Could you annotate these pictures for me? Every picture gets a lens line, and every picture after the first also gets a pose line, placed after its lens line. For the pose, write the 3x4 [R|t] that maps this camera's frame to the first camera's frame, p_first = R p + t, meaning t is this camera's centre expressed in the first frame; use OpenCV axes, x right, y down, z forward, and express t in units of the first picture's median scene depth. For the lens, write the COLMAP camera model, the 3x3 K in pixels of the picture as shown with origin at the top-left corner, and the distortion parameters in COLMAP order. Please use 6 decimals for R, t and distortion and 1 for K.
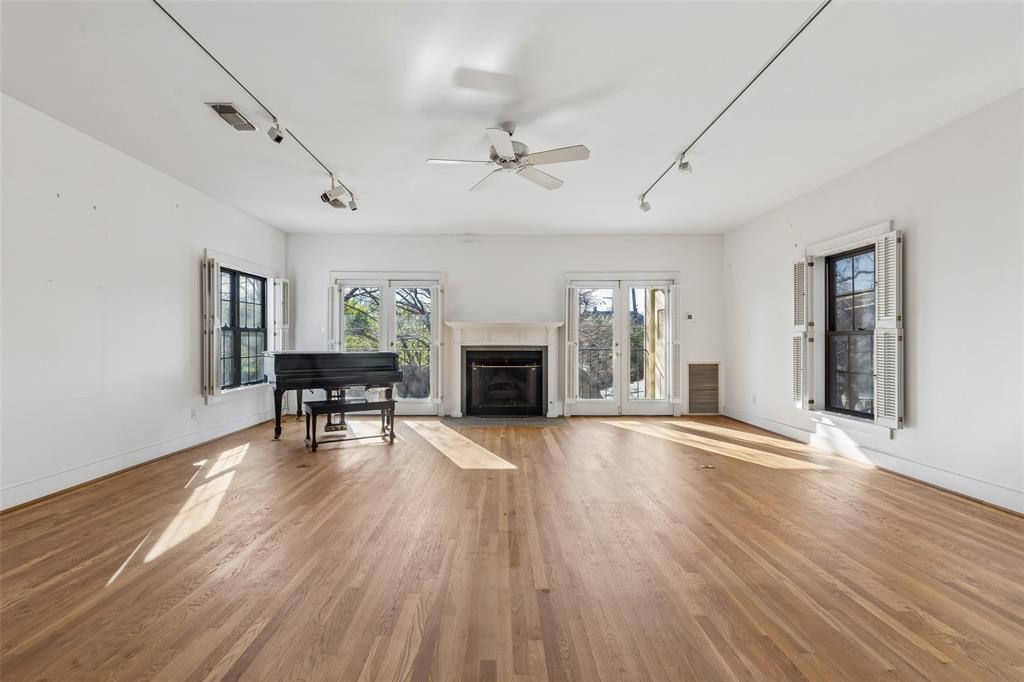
lens RADIAL K [[465.7, 0, 503.6], [0, 465.7, 340.7], [0, 0, 1]] dist [-0.002096, -0.000336]
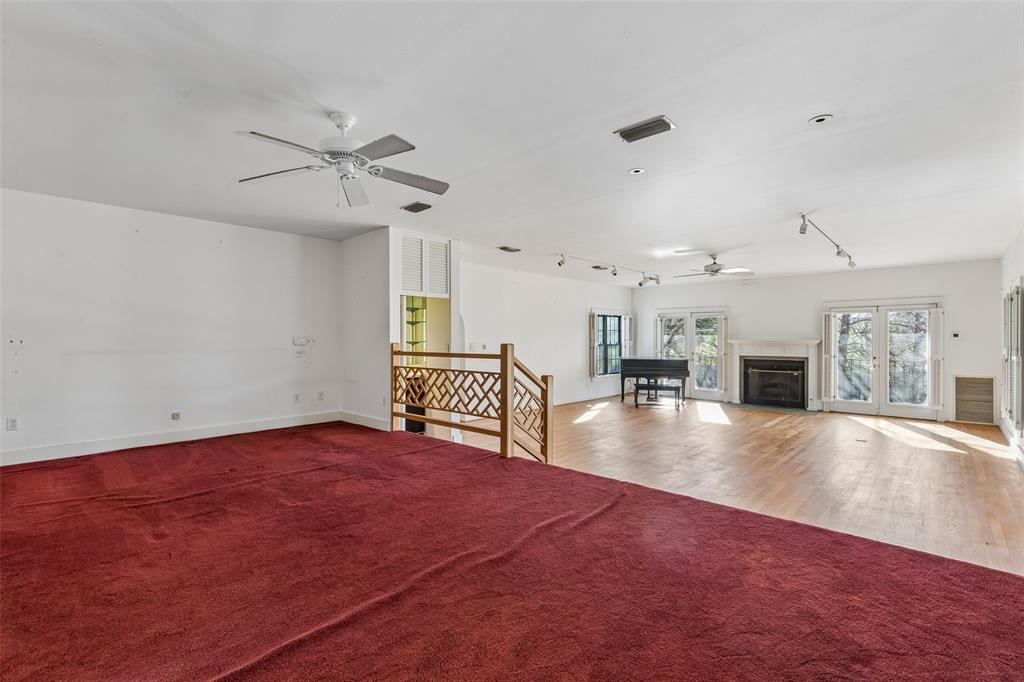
lens RADIAL K [[465.7, 0, 503.6], [0, 465.7, 340.7], [0, 0, 1]] dist [-0.002096, -0.000336]
pose [[0.719121, 0.003873, -0.694874, 0.409464], [0.001035, 0.999977, 0.006645, -0.048758], [0.694884, -0.005497, 0.719101, -0.603045]]
